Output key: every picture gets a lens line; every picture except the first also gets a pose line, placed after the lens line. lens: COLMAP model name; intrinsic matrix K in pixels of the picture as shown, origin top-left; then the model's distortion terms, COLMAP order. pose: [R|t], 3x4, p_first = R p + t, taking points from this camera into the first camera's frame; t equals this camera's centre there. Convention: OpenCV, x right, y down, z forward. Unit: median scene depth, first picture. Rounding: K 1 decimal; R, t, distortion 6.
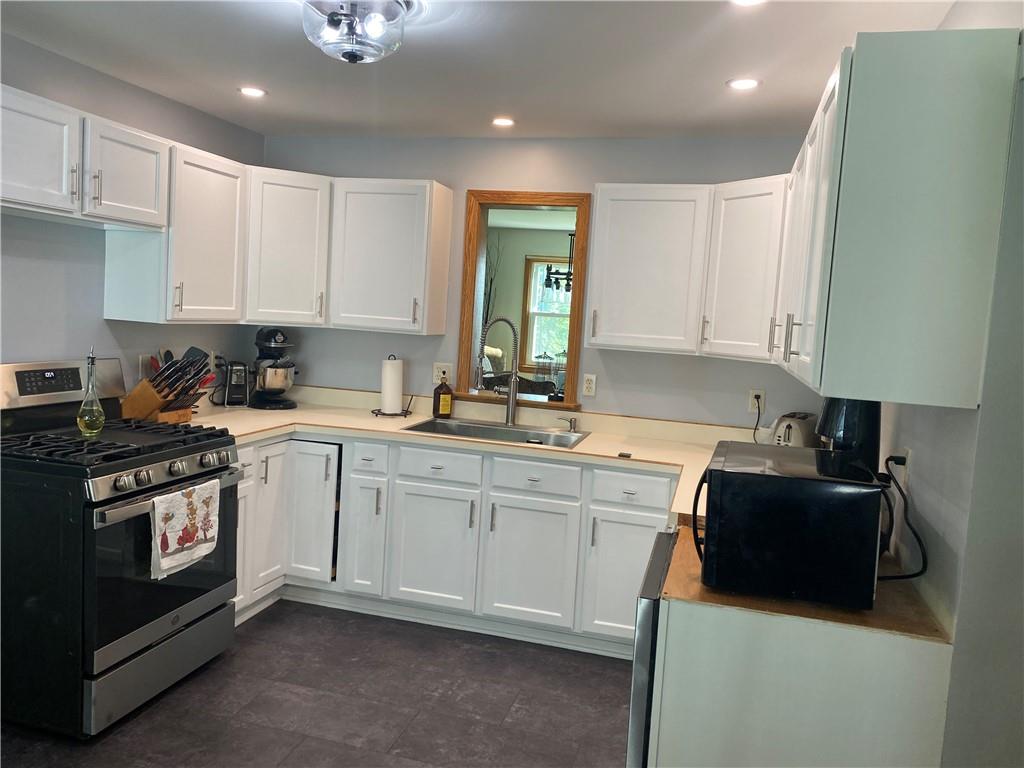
lens RADIAL K [[778.4, 0, 511.7], [0, 778.4, 383.2], [0, 0, 1]] dist [0.032672, -0.028162]
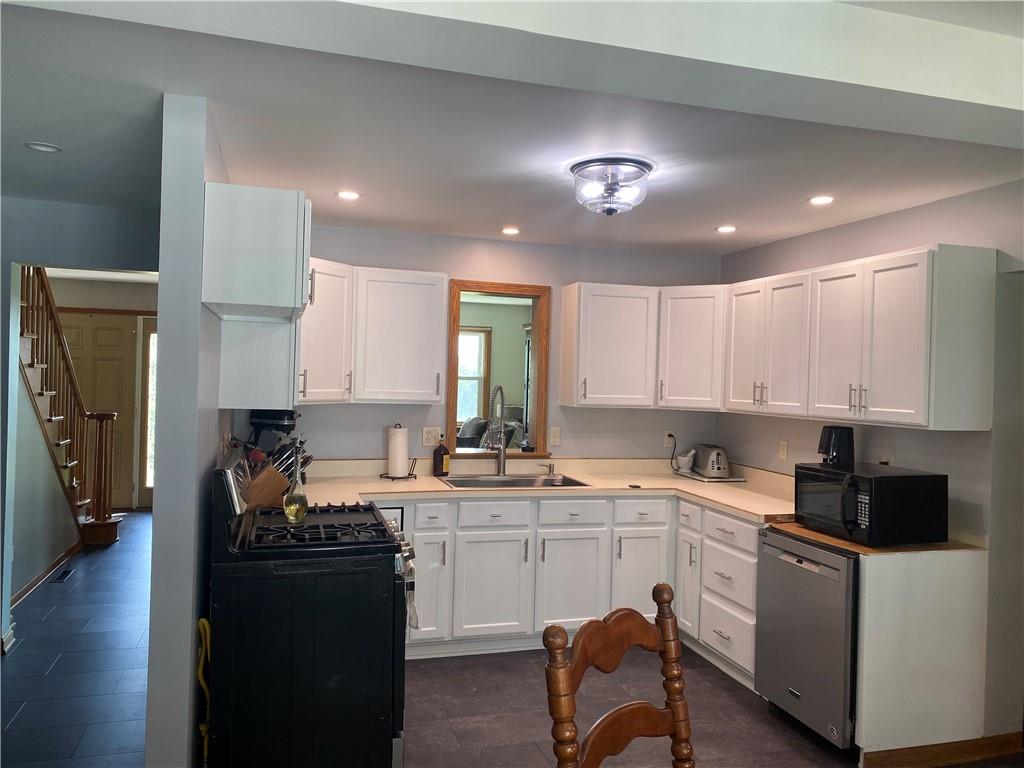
lens RADIAL K [[778.4, 0, 519.9], [0, 778.4, 379.5], [0, 0, 1]] dist [0.032672, -0.028162]
pose [[0.846208, -0.040979, 0.531274, -0.671474], [0.072552, 0.996614, -0.038688, -0.049217], [-0.527890, 0.071283, 0.846316, -0.042052]]
